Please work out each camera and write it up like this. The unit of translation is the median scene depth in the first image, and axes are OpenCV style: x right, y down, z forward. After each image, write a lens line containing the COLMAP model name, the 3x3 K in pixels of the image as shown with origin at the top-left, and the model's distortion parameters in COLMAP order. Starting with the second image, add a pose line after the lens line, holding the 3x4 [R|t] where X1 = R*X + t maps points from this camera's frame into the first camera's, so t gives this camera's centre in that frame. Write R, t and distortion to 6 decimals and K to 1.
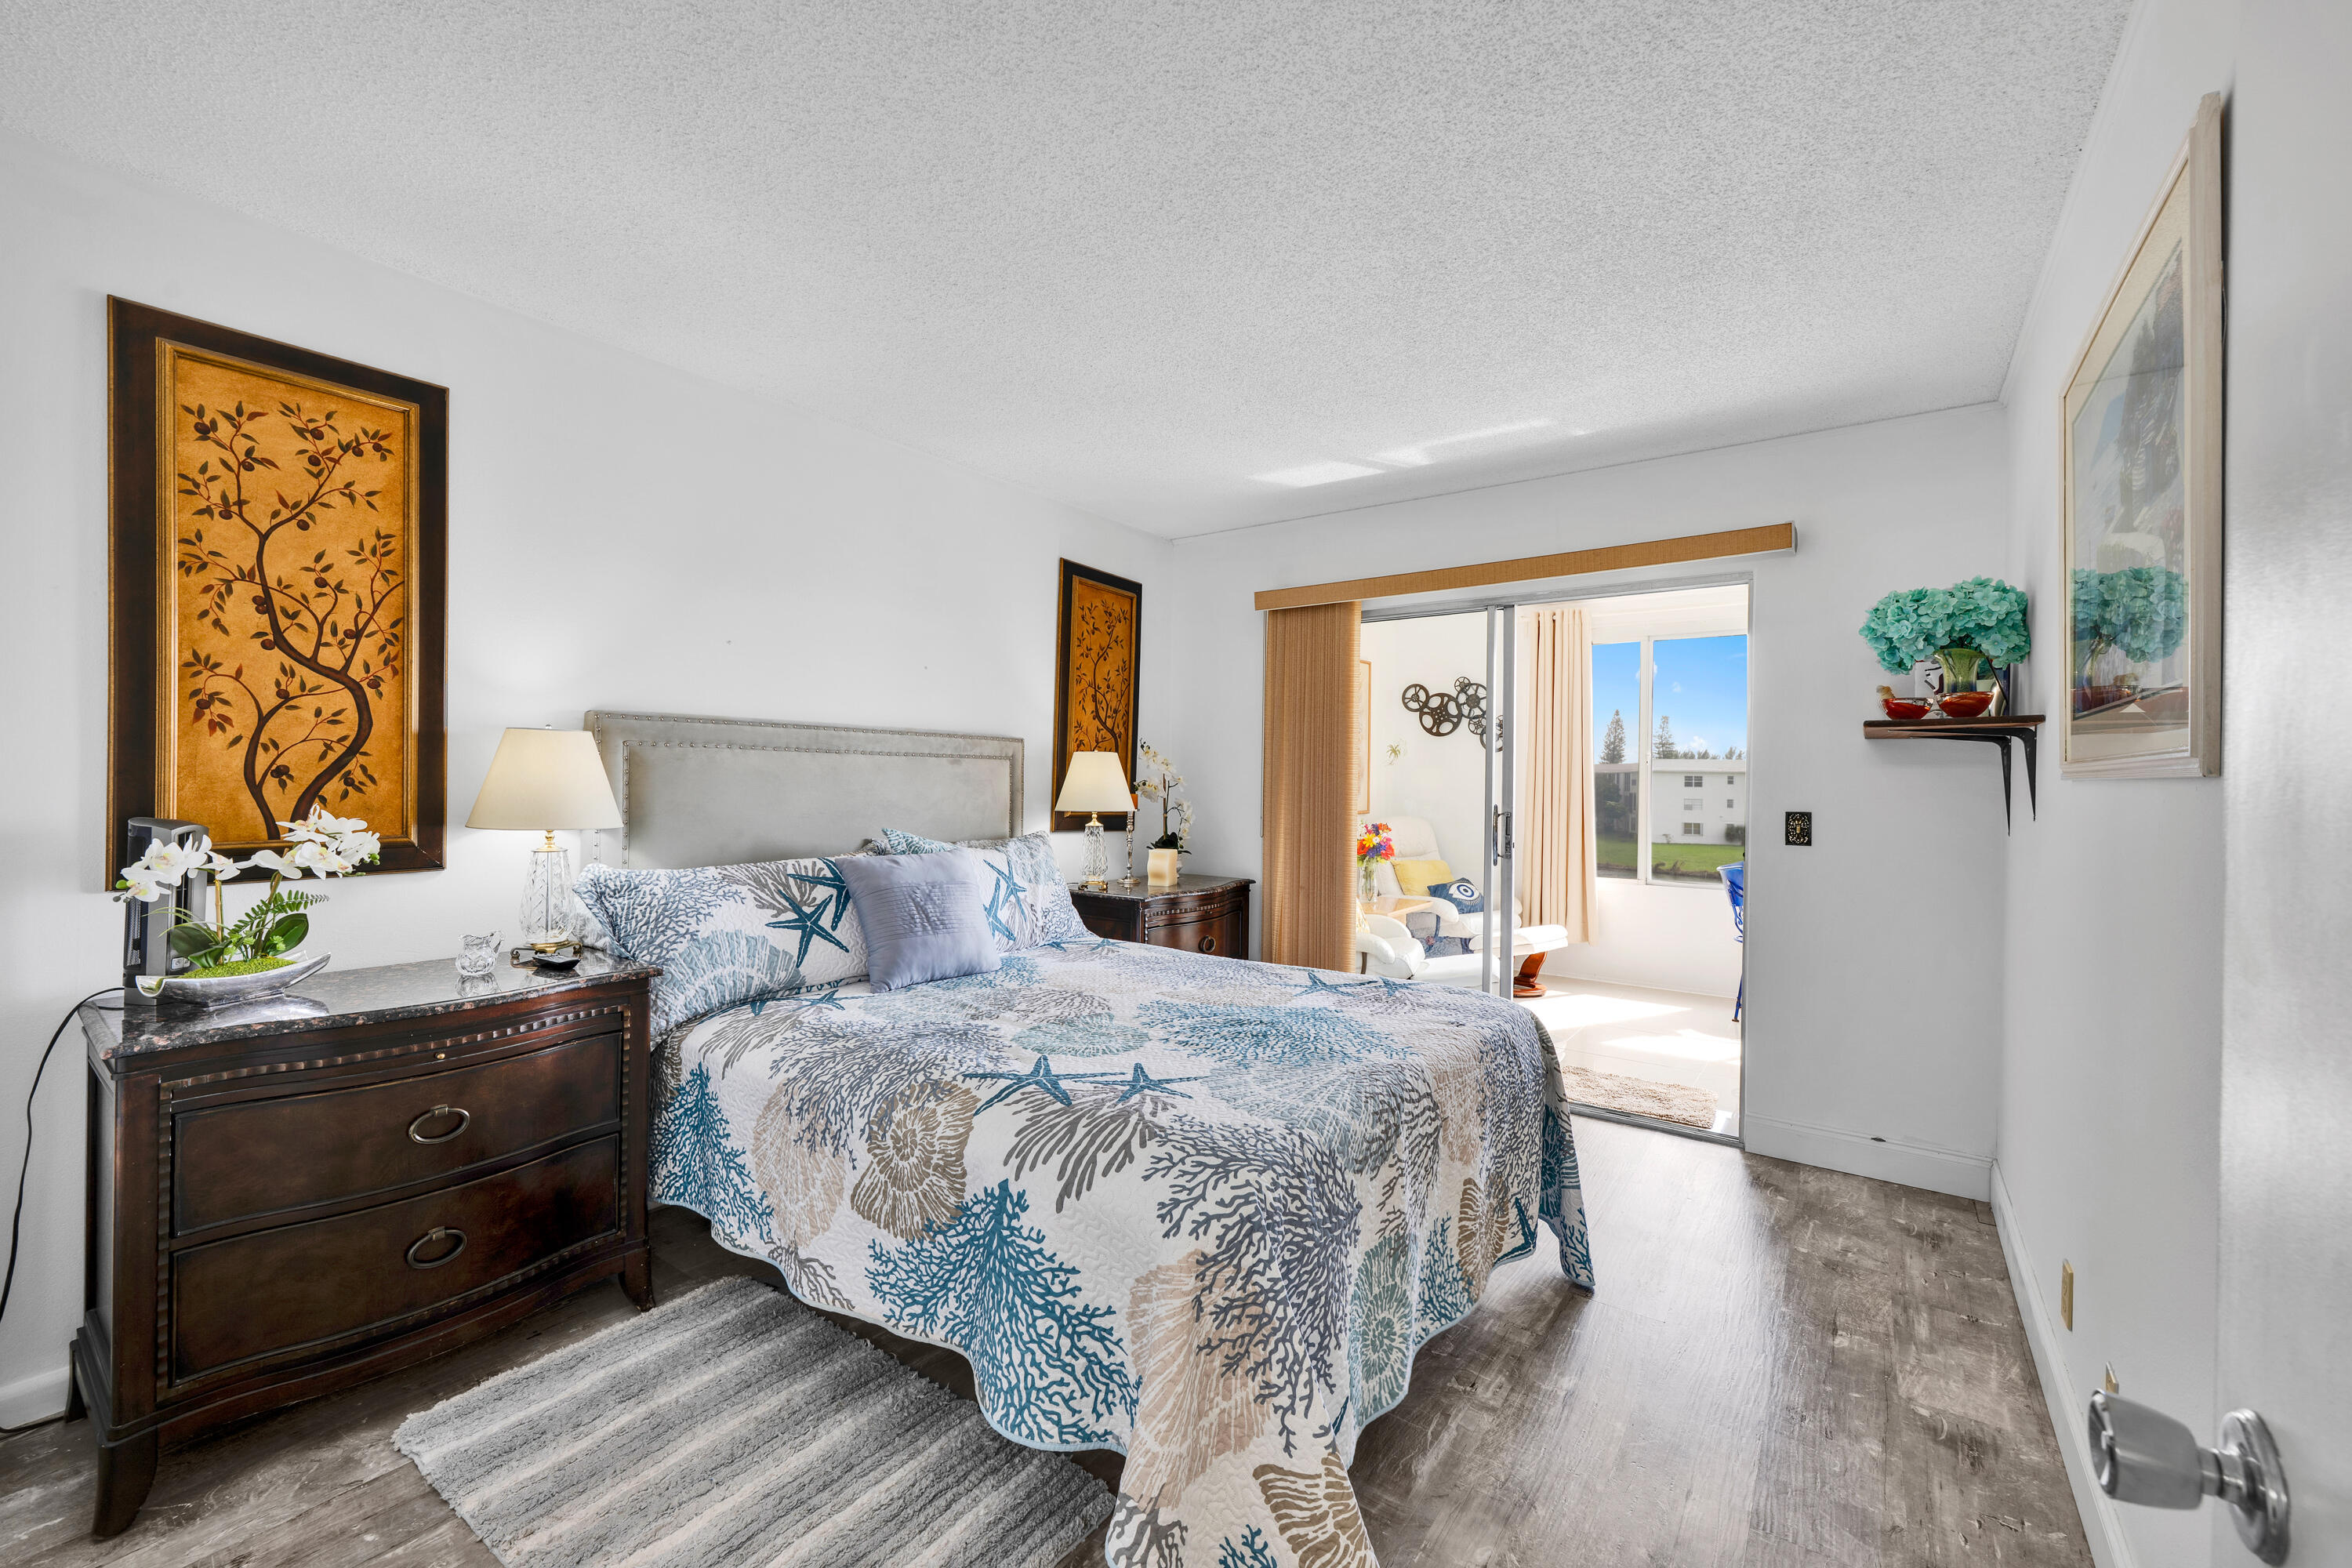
lens RADIAL K [[942.5, 0, 1176.0], [0, 942.5, 784.0], [0, 0, 1]] dist [0.001071, 0.000102]
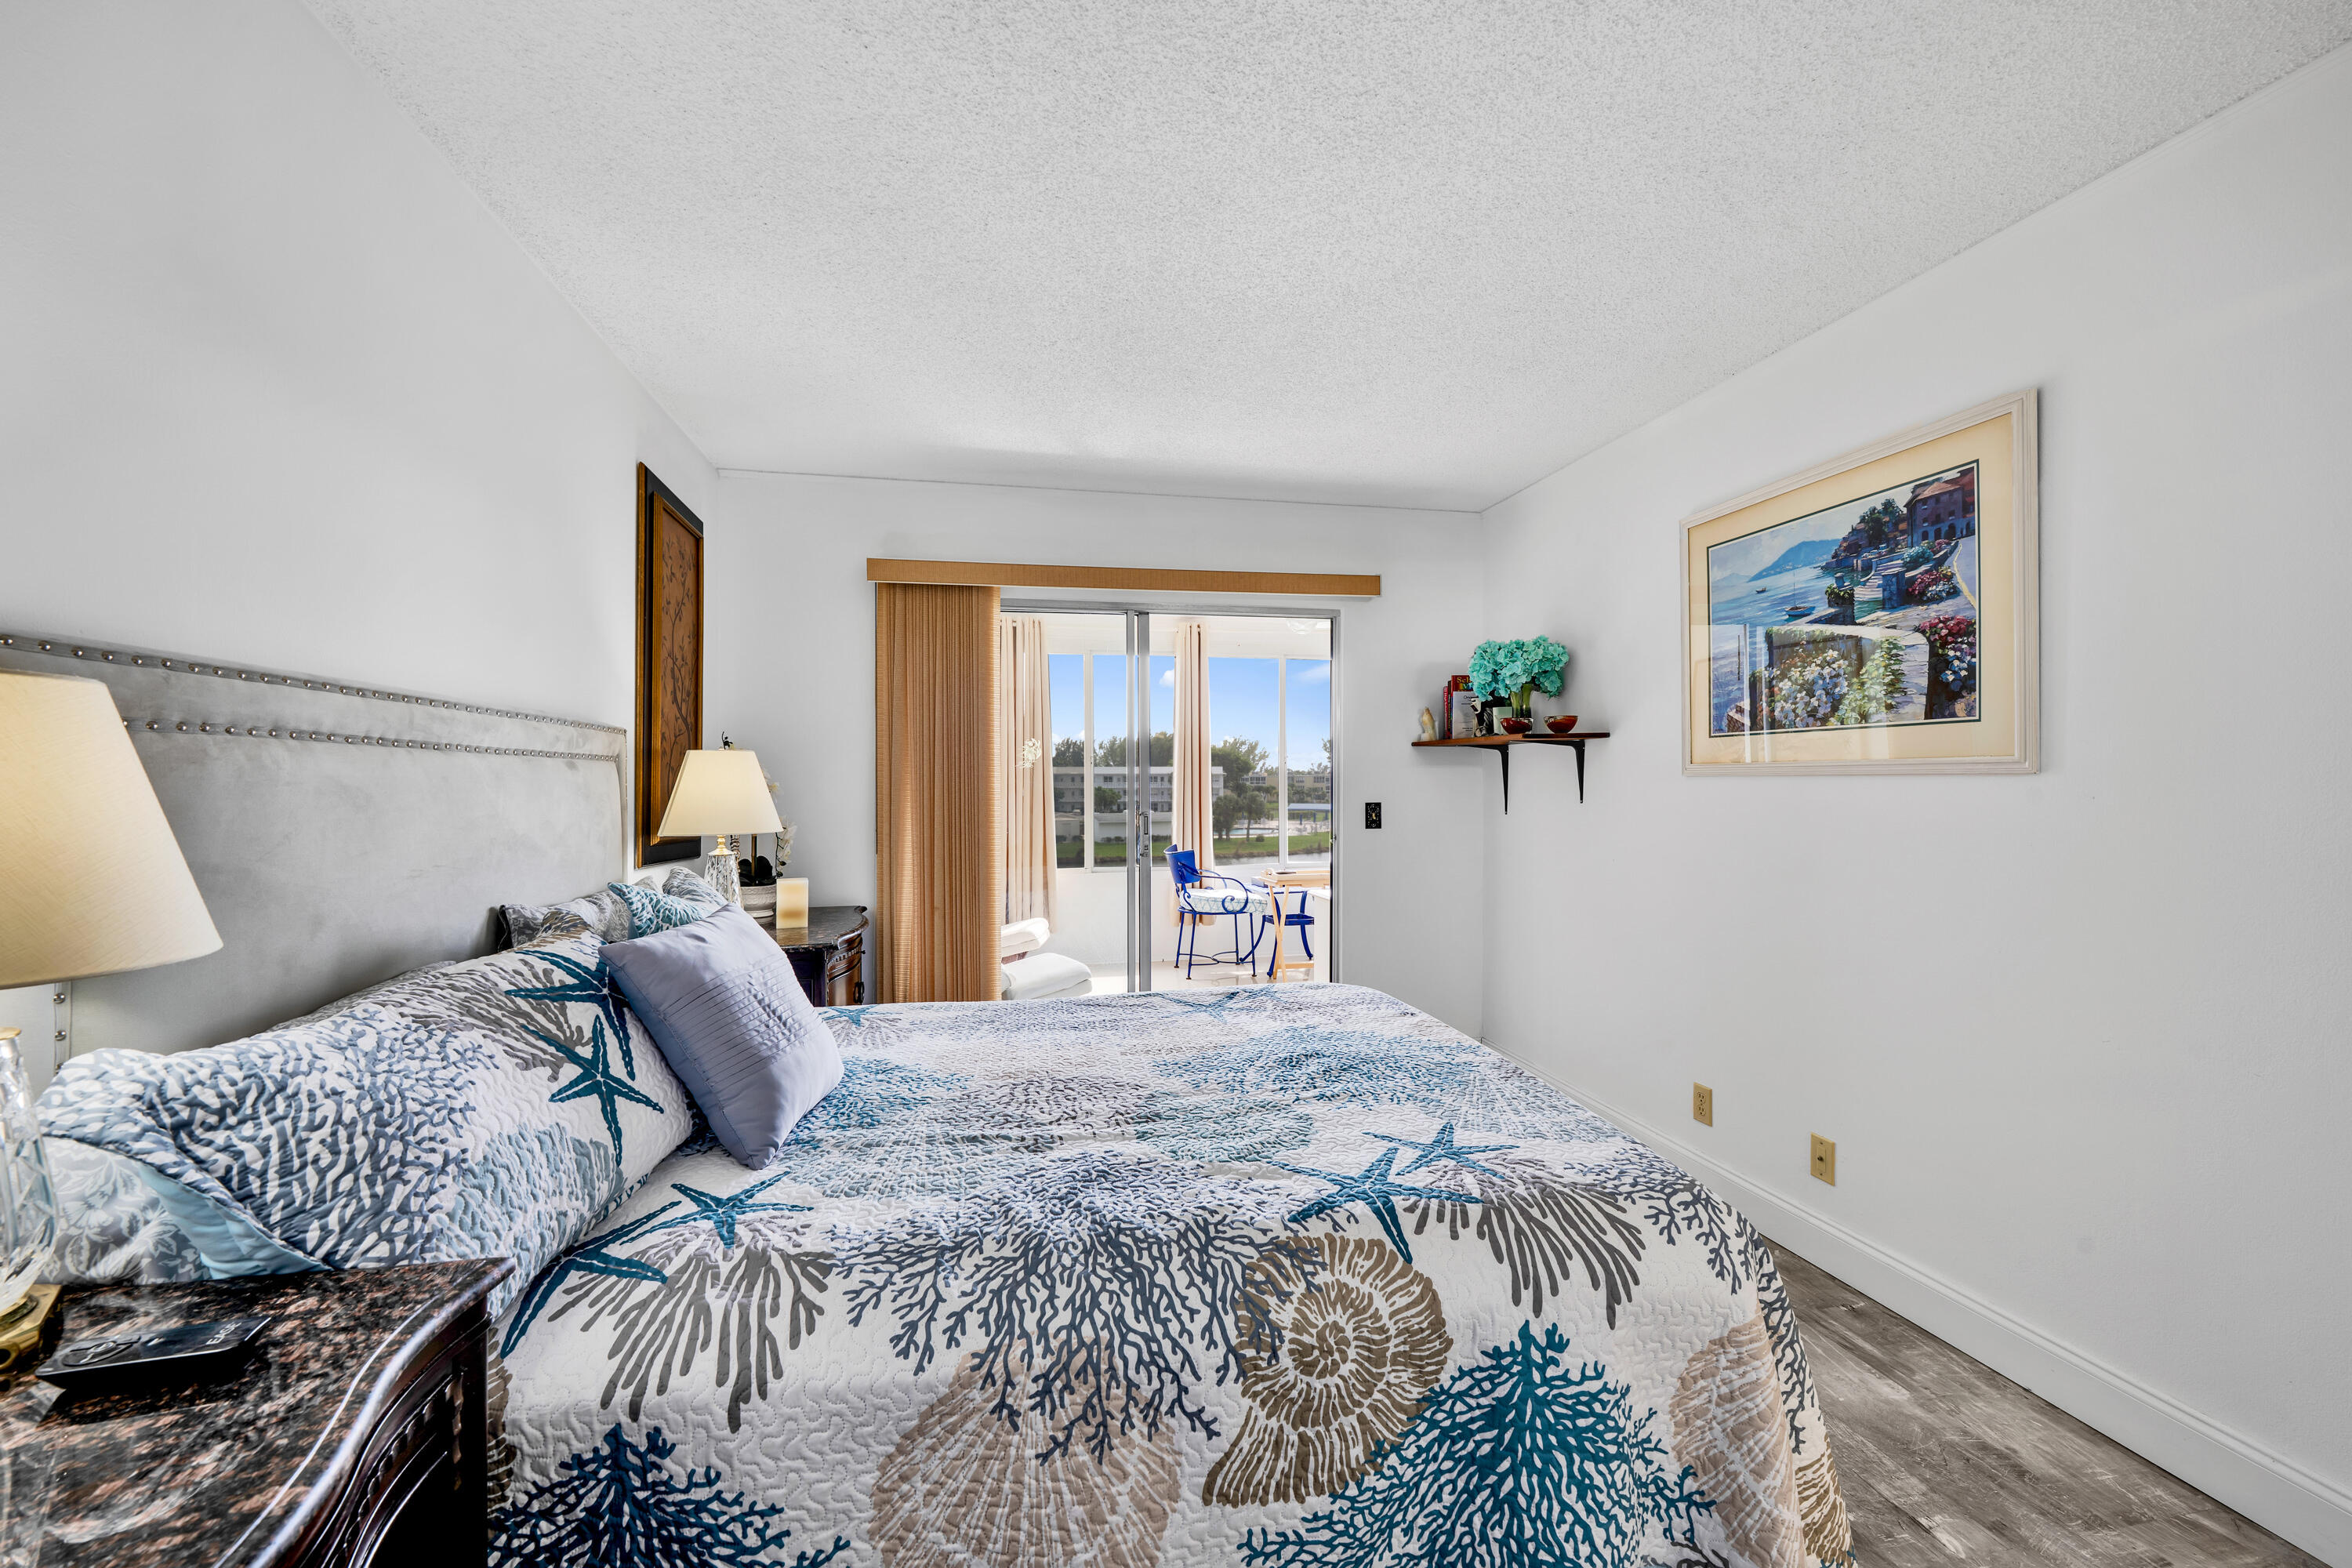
lens RADIAL K [[921.2, 0, 1176.0], [0, 921.2, 784.0], [0, 0, 1]] dist [-0.001655, 0.000338]
pose [[0.682357, -0.017309, 0.730814, -0.789489], [0.016505, 0.999830, 0.008270, -0.019224], [-0.730833, 0.006419, 0.682526, 0.611714]]
